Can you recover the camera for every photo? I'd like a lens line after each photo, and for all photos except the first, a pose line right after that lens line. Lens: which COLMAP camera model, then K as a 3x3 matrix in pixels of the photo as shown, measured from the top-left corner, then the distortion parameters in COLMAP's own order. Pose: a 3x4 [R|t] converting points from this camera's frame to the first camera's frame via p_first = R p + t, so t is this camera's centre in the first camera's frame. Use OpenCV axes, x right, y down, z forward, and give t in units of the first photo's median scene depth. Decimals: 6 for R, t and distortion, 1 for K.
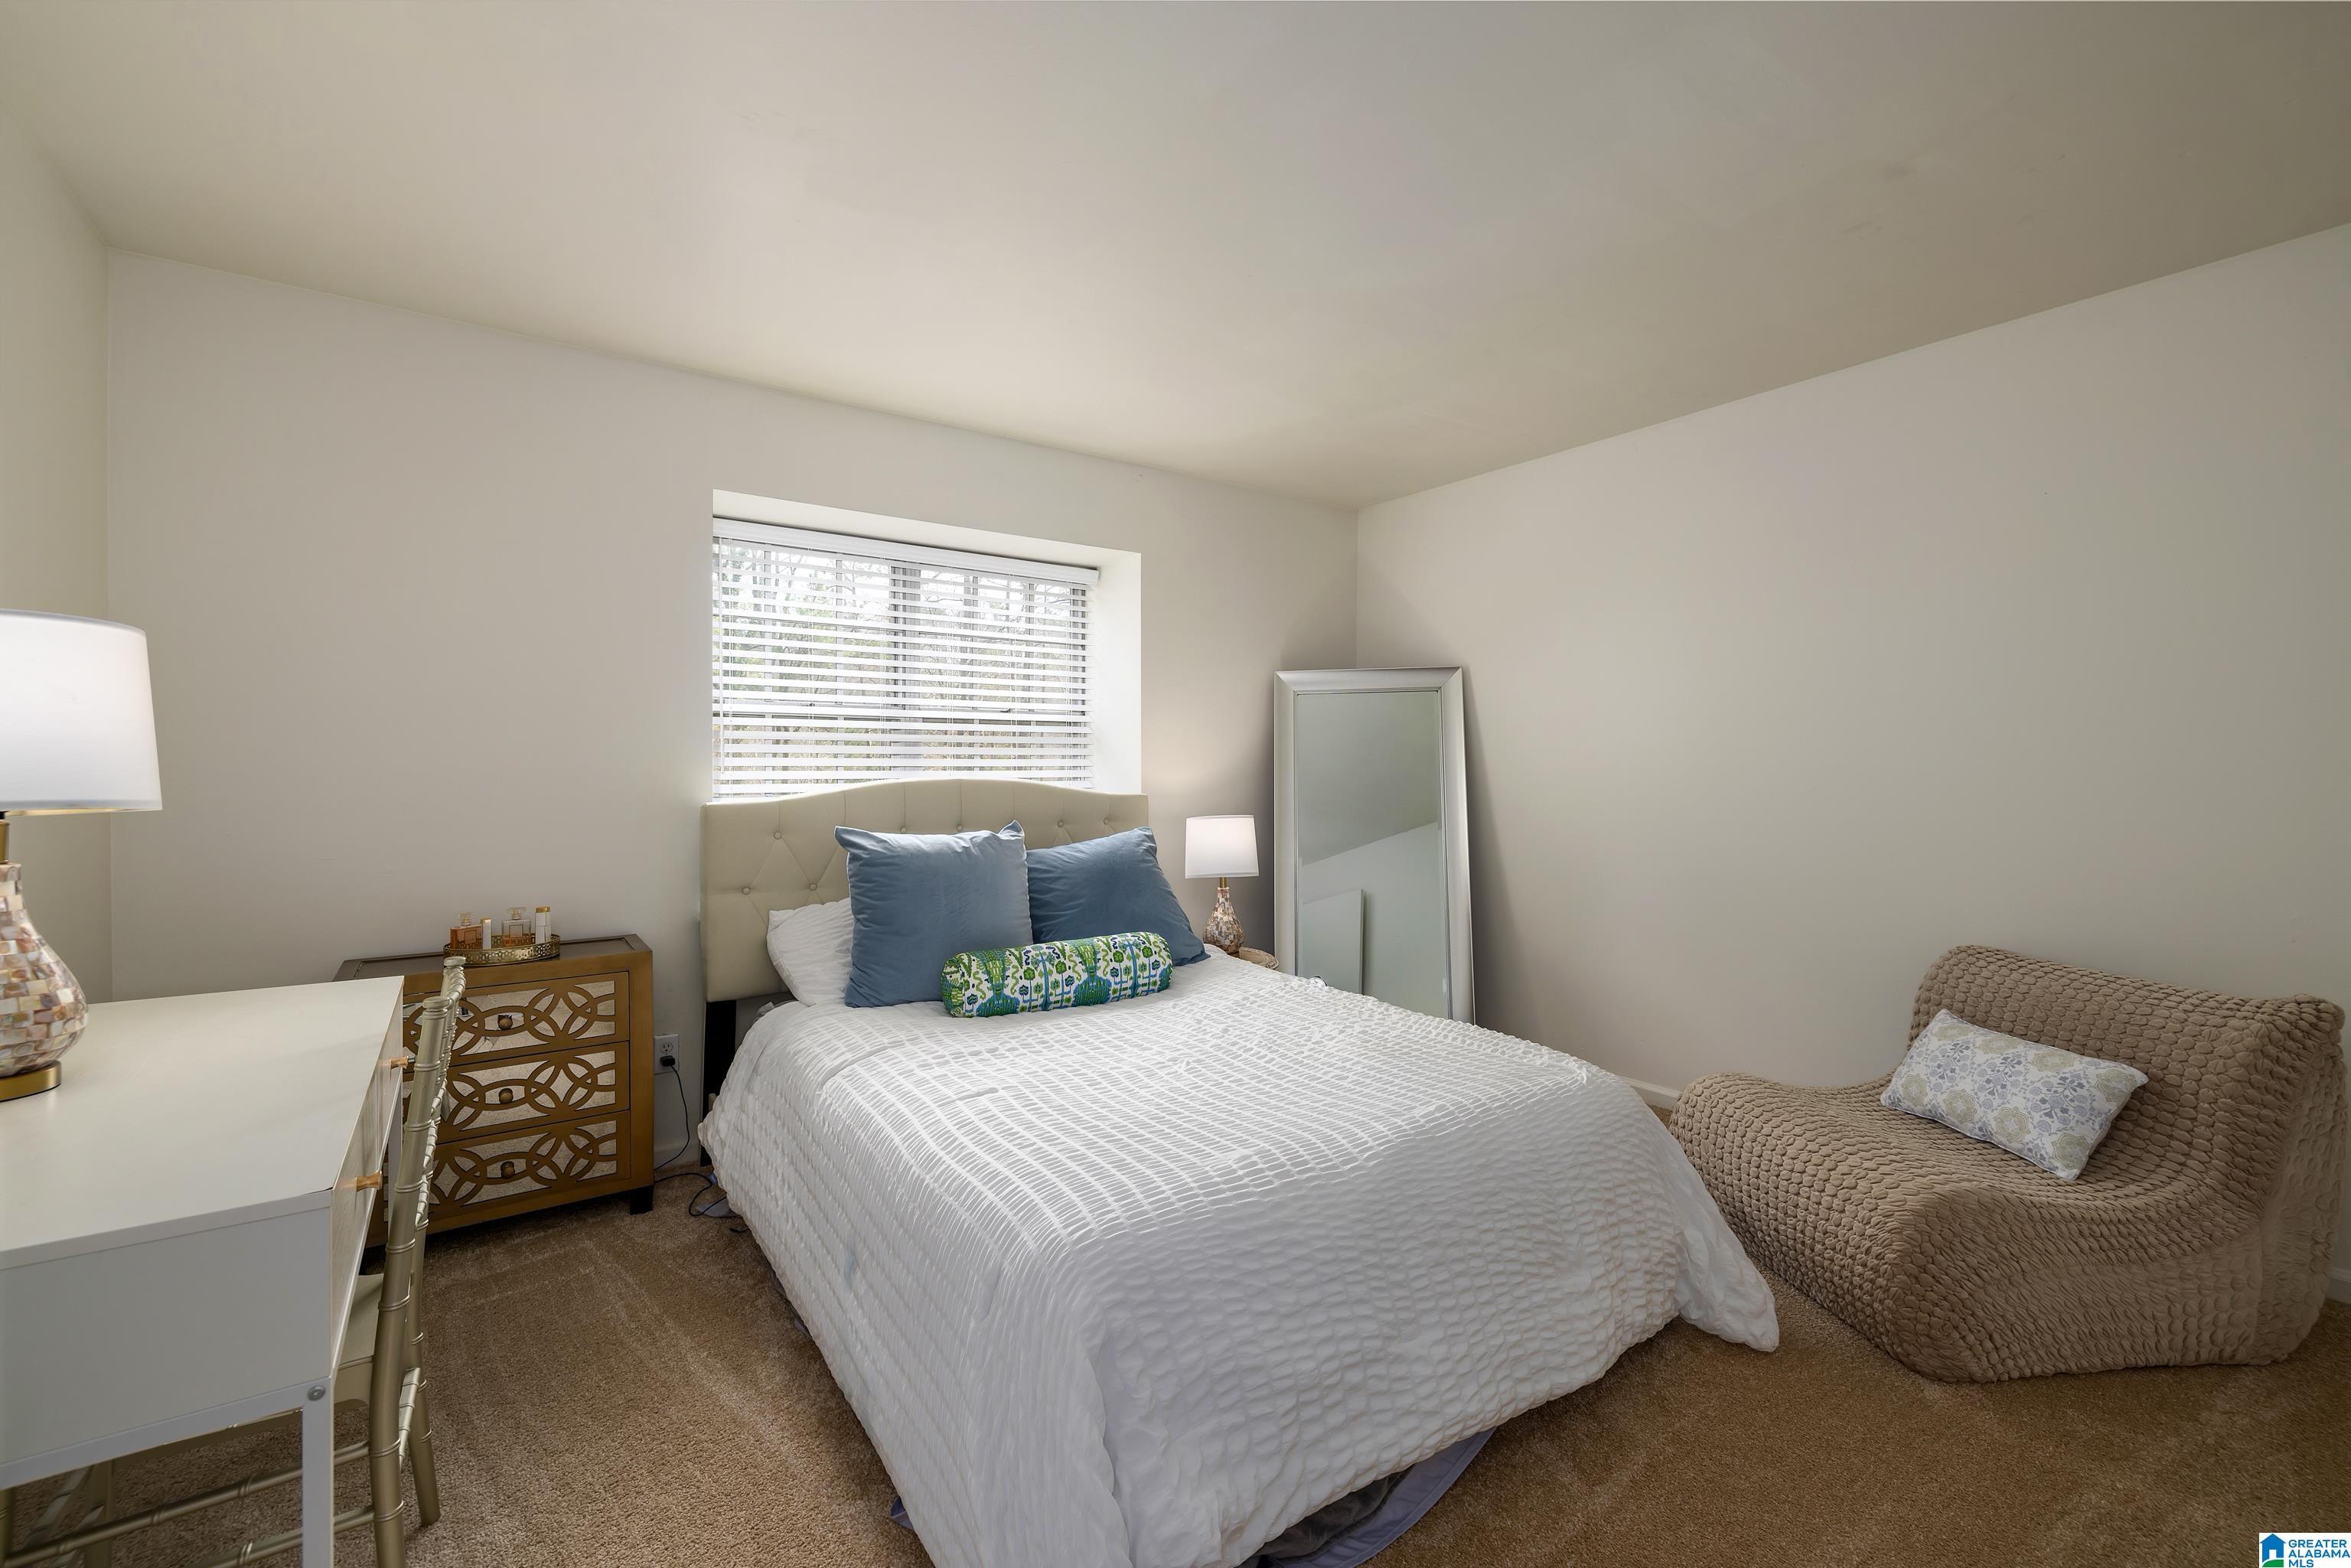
lens RADIAL K [[988.1, 0, 1167.9], [0, 988.1, 785.7], [0, 0, 1]] dist [-0.001889, 0.002120]
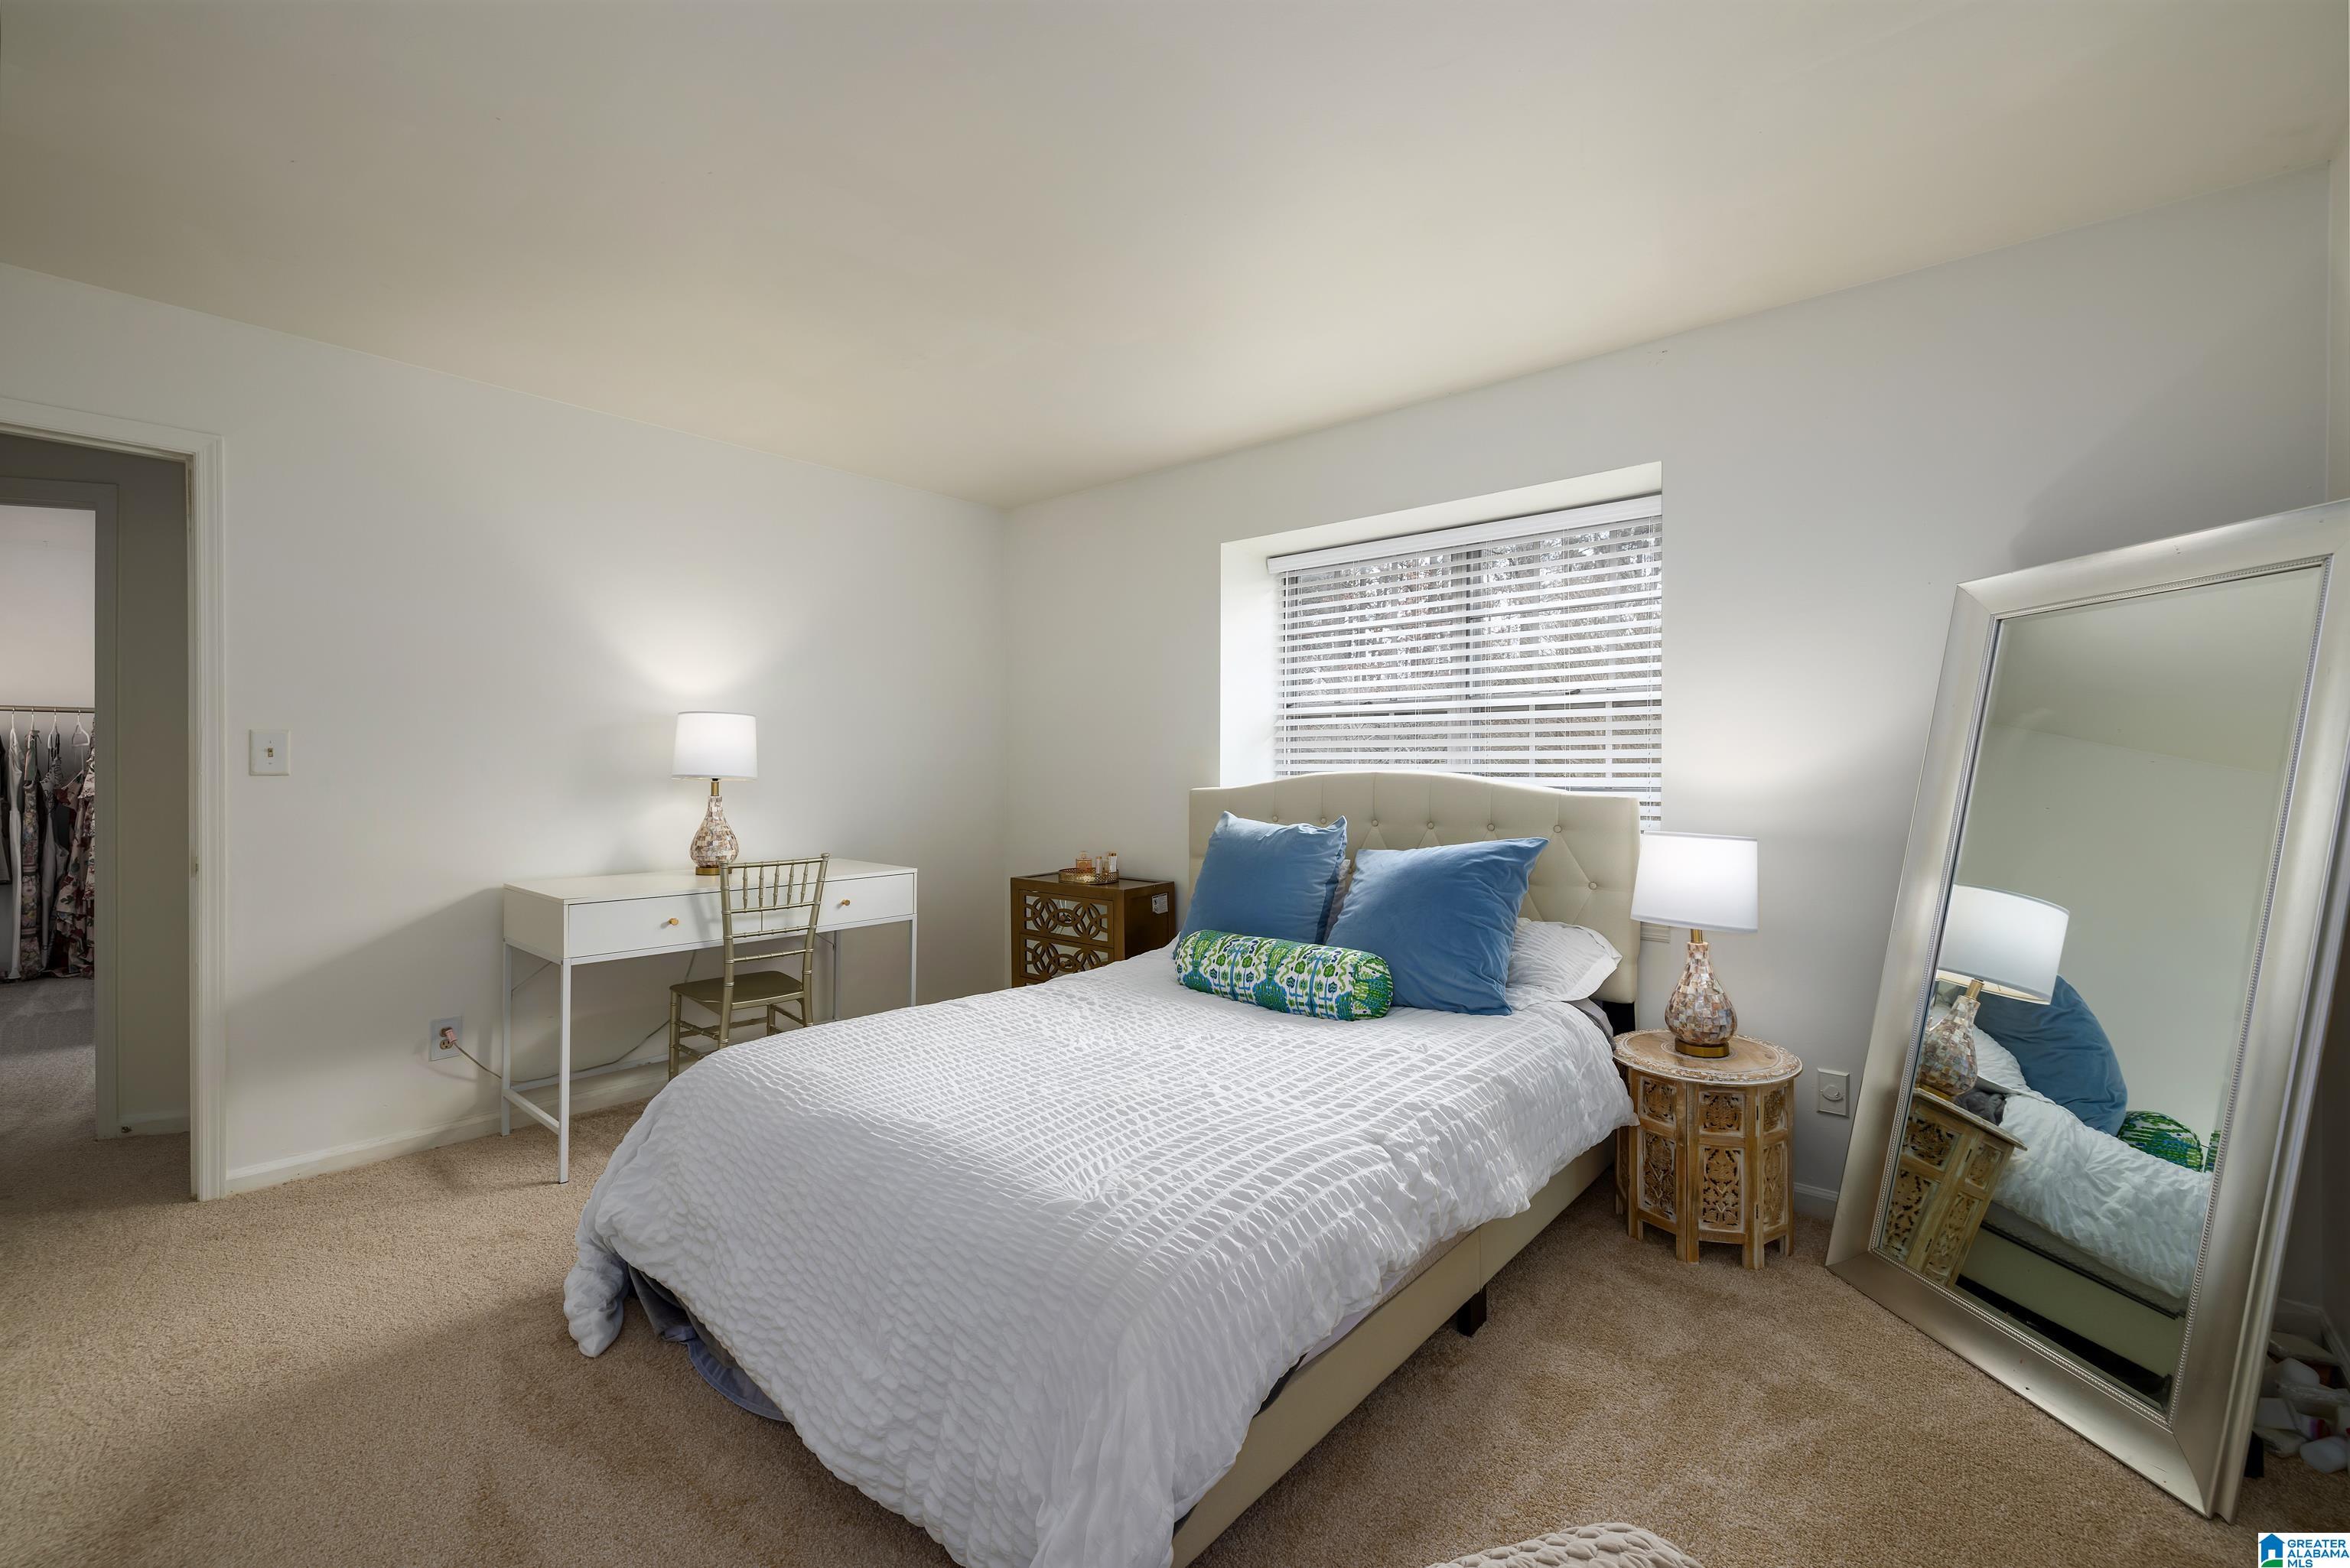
lens RADIAL K [[987.6, 0, 1131.9], [0, 987.6, 766.9], [0, 0, 1]] dist [-0.001889, 0.002120]
pose [[0.229348, 0.007479, -0.973316, 0.809129], [-0.014647, 0.999884, 0.004232, -0.015276], [0.973234, 0.013286, 0.229430, 0.634256]]
